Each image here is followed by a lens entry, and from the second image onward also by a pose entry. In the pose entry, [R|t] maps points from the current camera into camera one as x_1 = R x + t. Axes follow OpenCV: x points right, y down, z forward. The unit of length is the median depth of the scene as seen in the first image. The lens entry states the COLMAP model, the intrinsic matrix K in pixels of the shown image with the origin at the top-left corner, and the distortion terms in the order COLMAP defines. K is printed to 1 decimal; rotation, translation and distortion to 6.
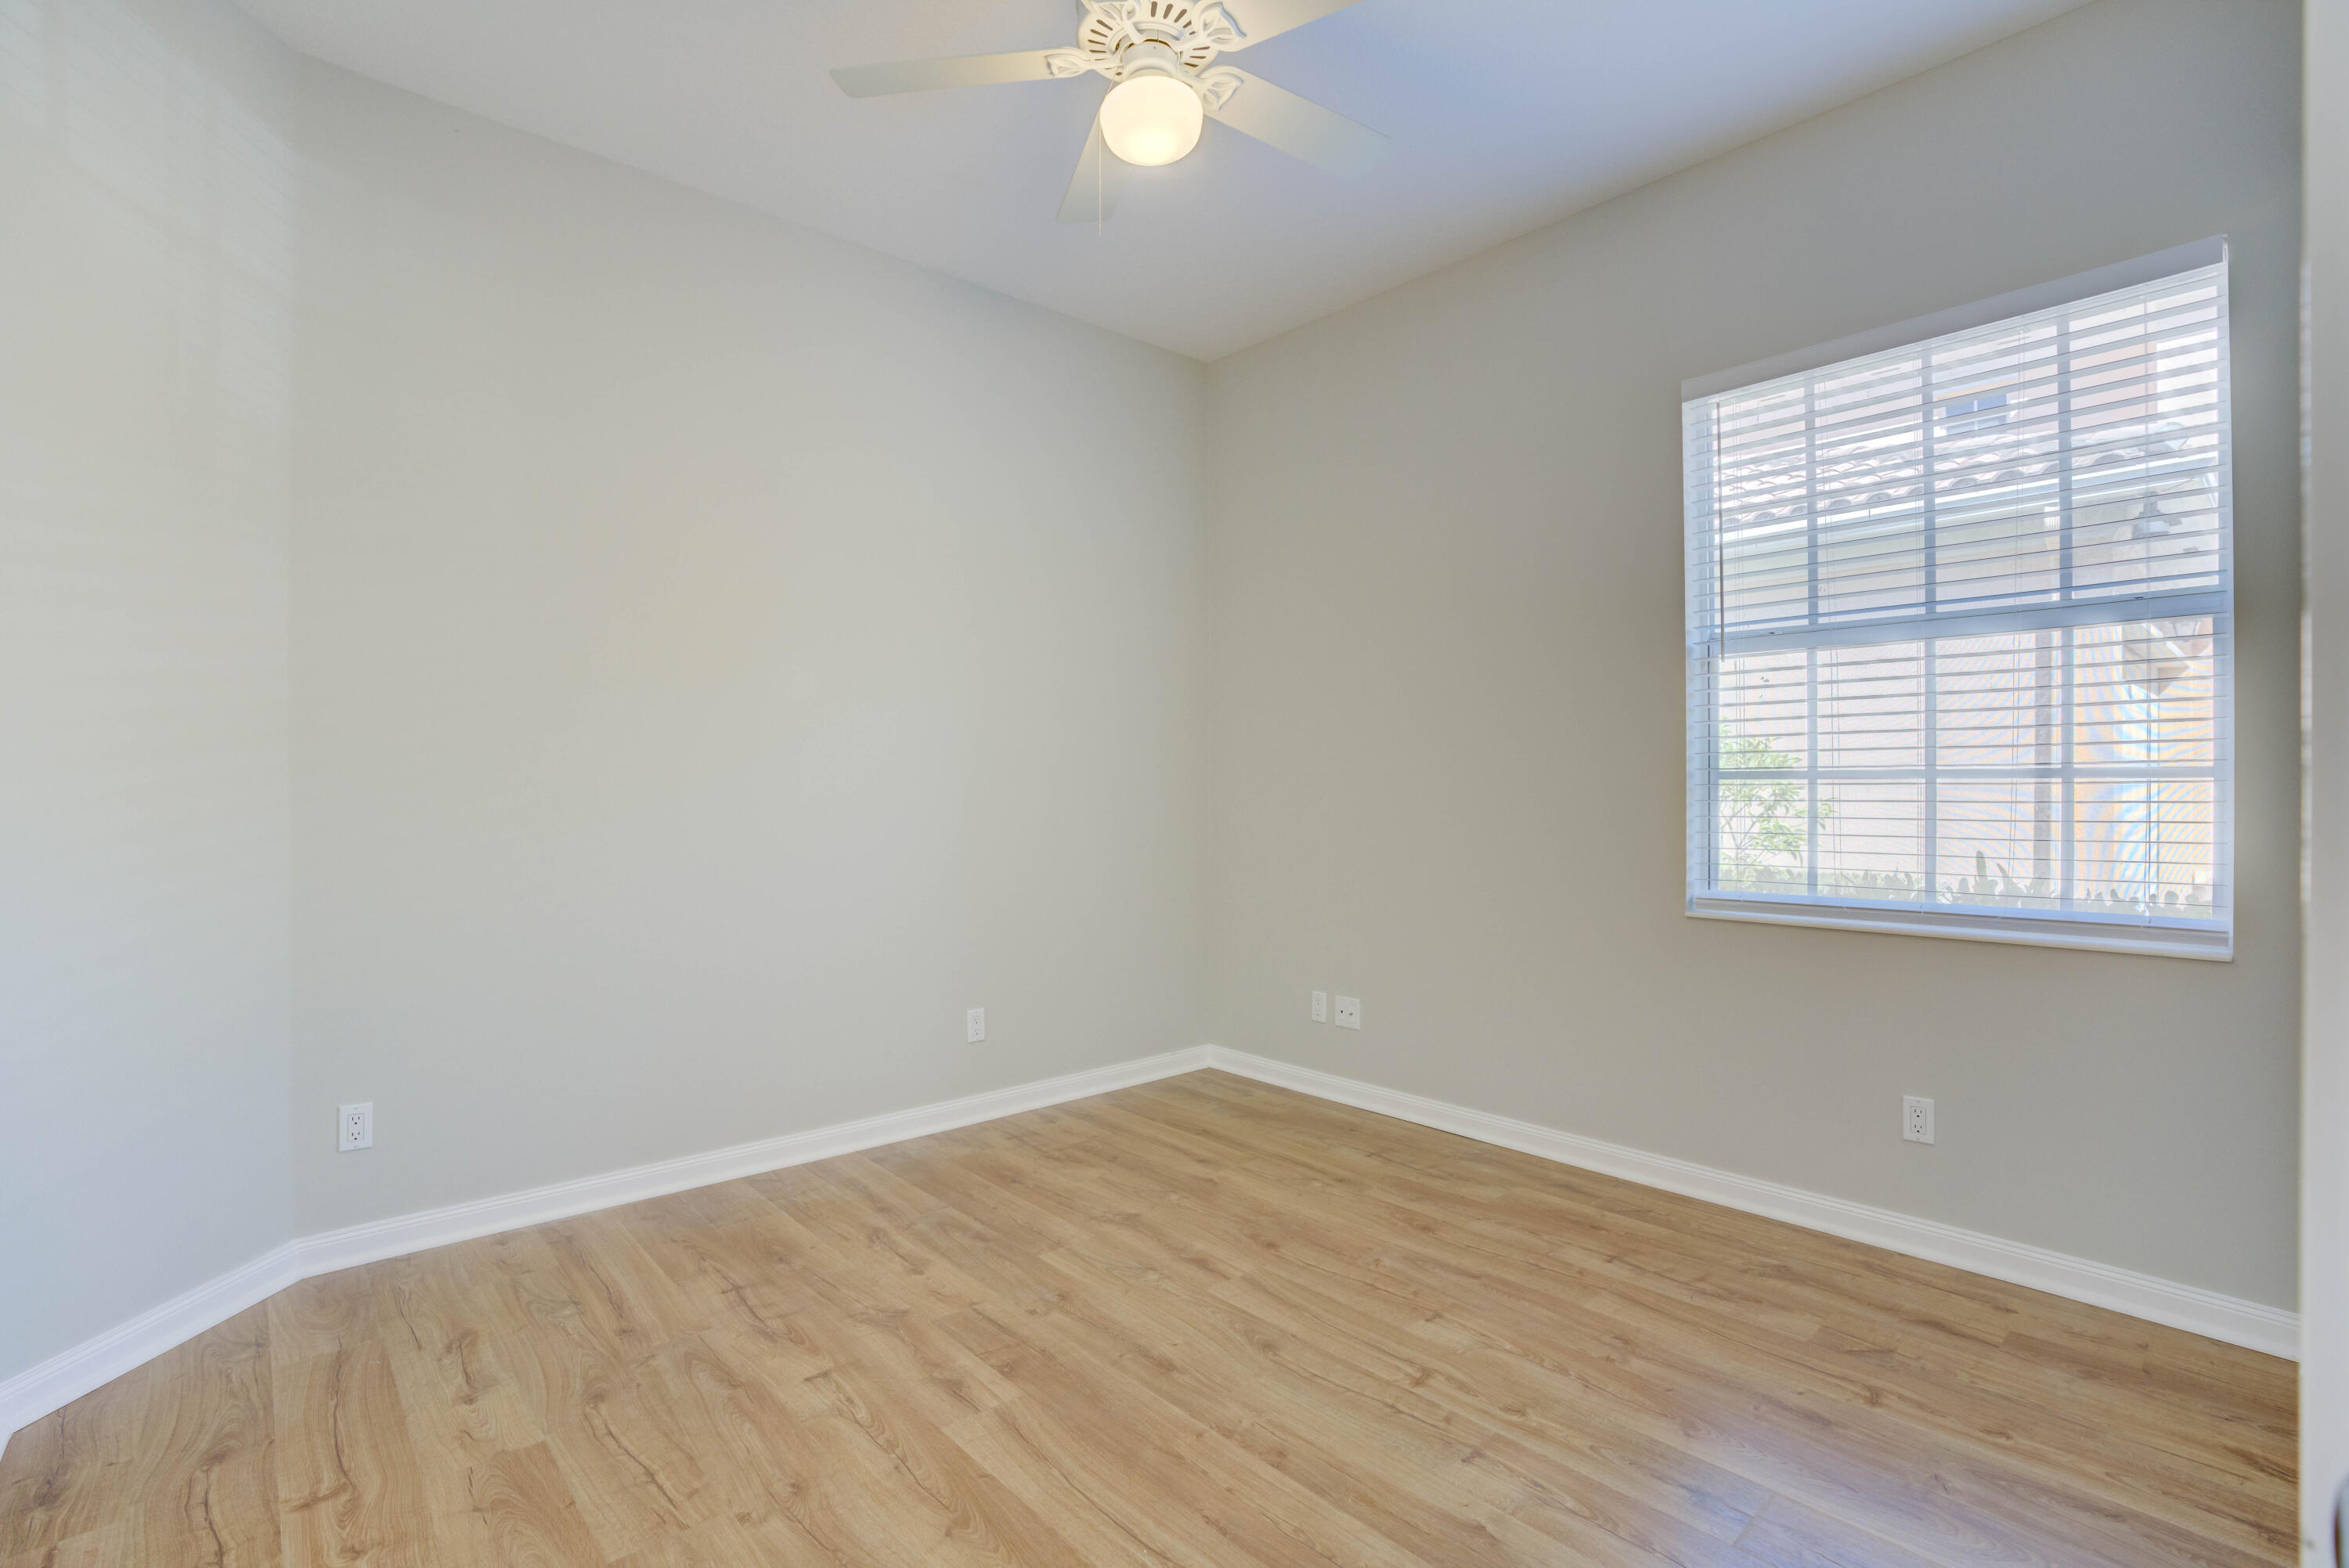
lens RADIAL K [[1081.6, 0, 1162.3], [0, 1081.6, 787.2], [0, 0, 1]] dist [-0.067835, 0.027075]
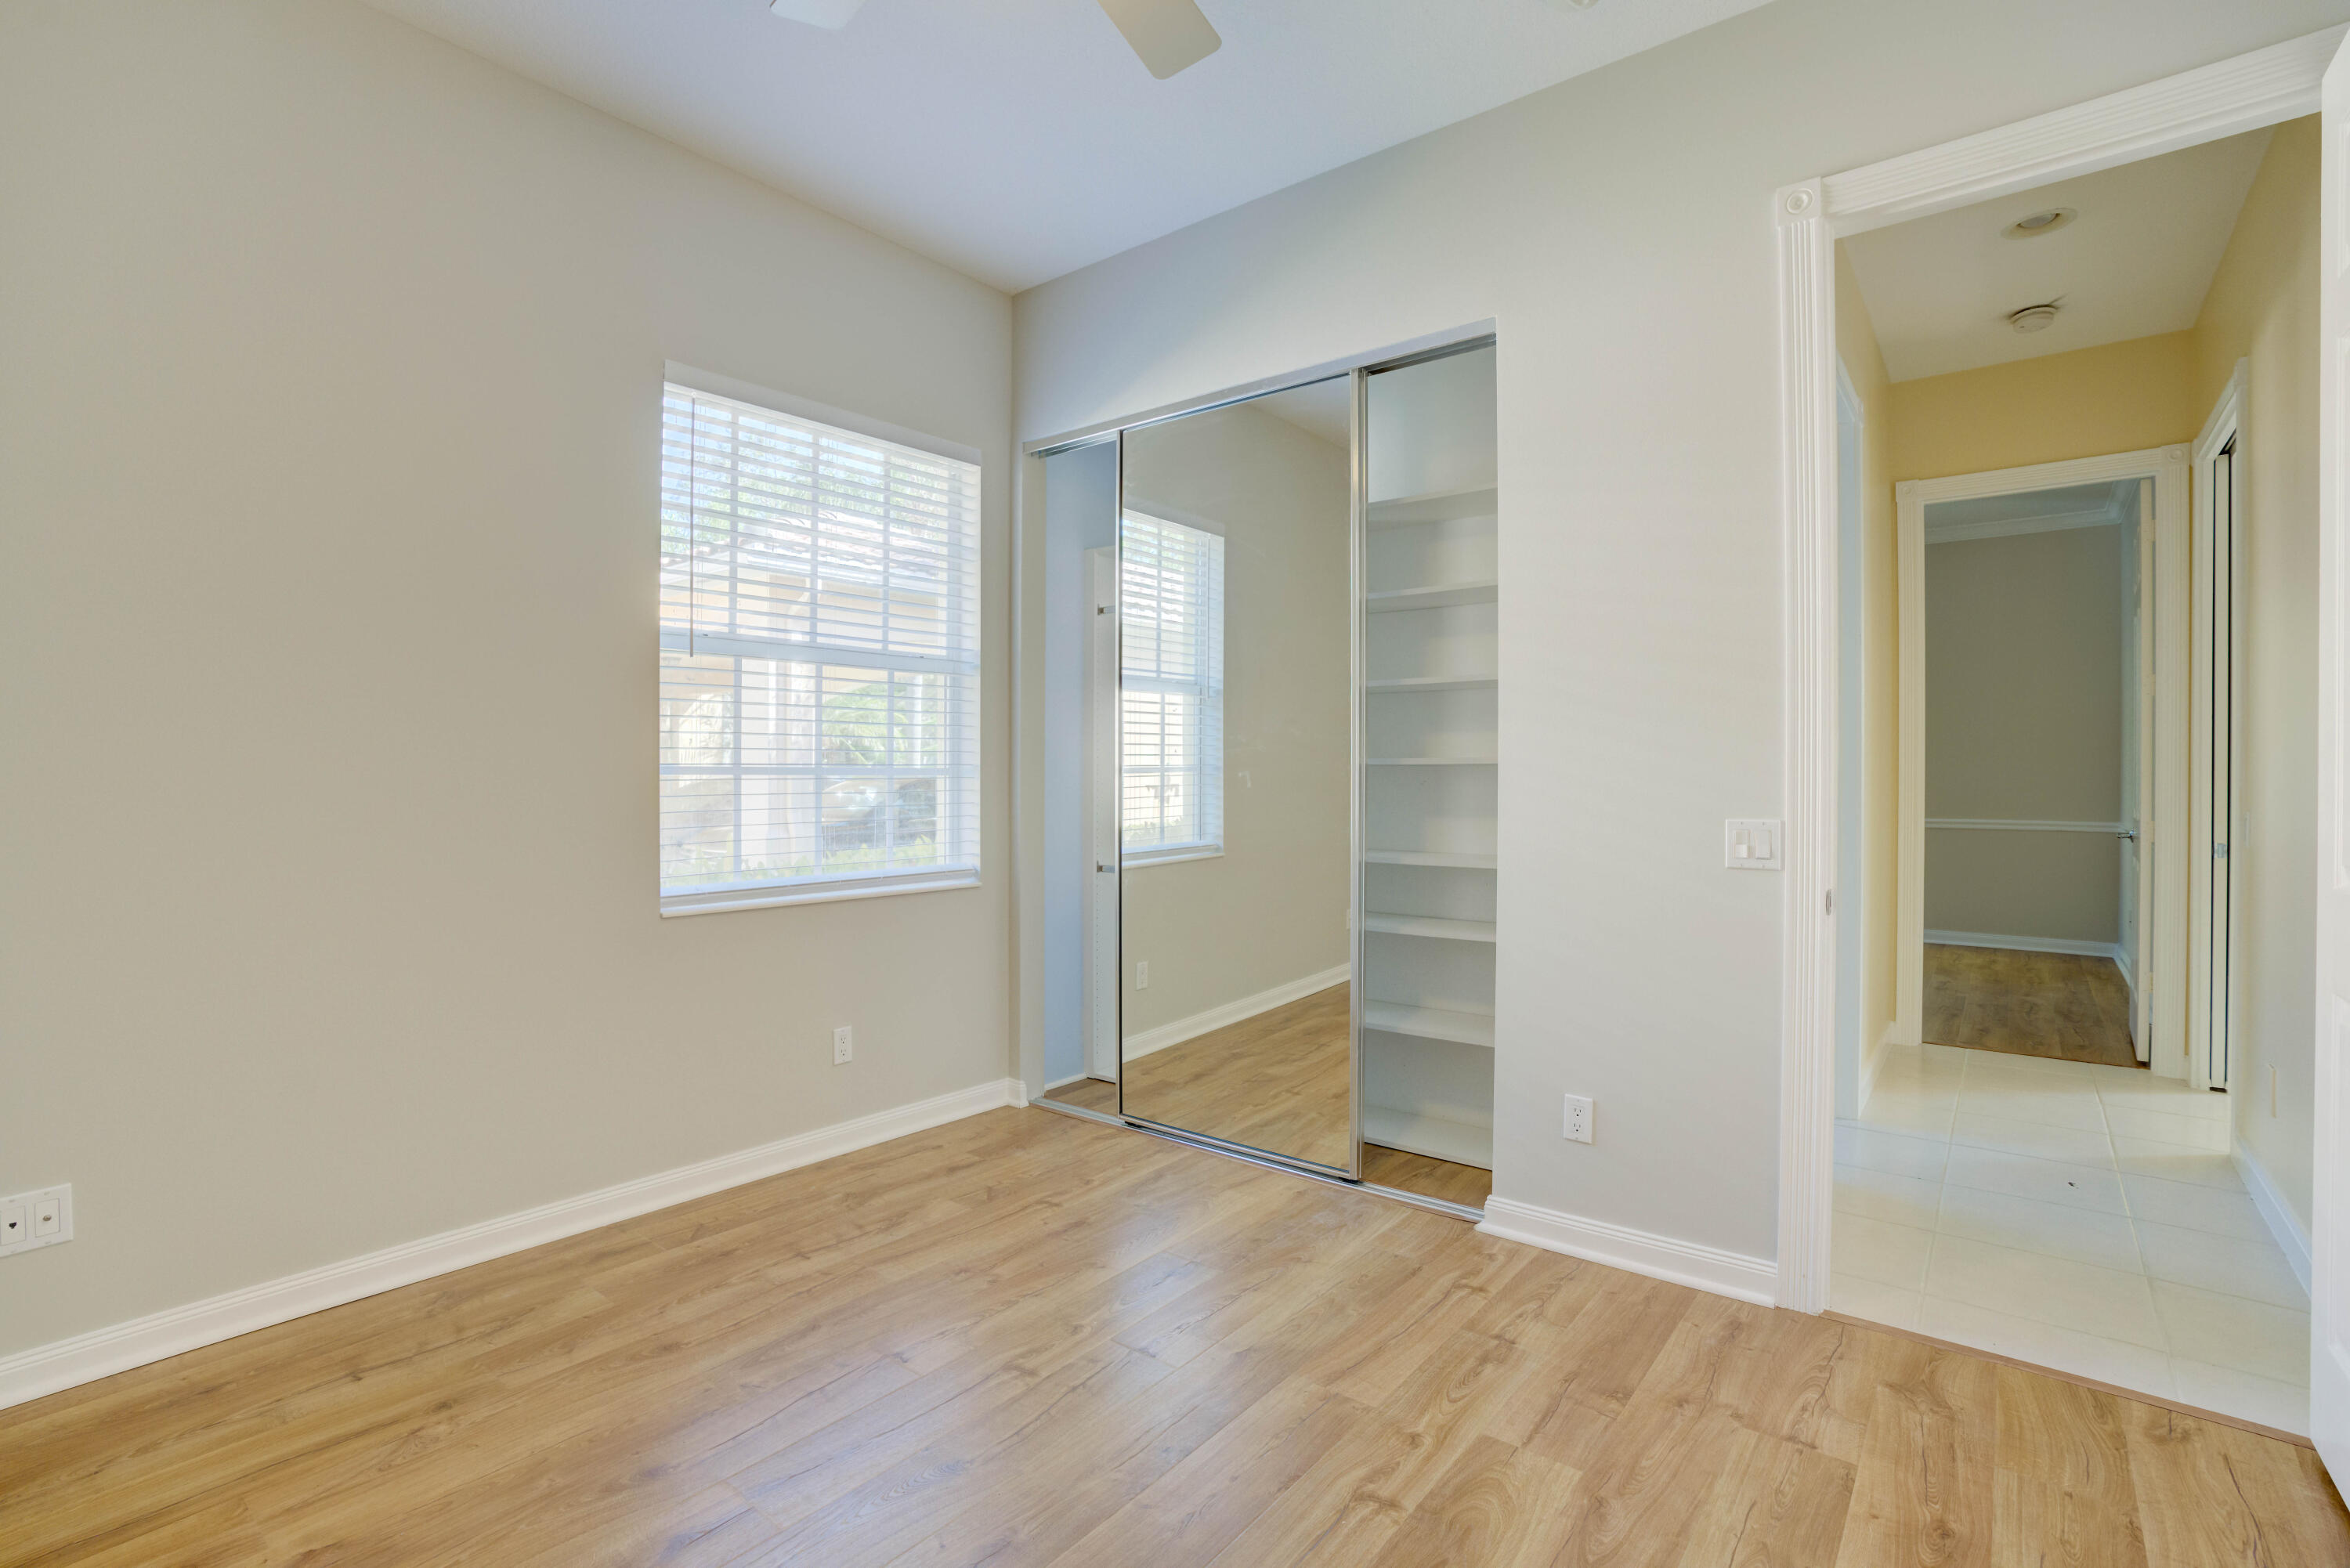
lens RADIAL K [[1078.9, 0, 1177.7], [0, 1078.9, 795.3], [0, 0, 1]] dist [-0.070414, 0.027732]
pose [[-0.170686, -0.014802, 0.985214, -0.608034], [-0.001853, 0.999890, 0.014702, -0.004296], [-0.985324, 0.000684, -0.170695, 0.814398]]
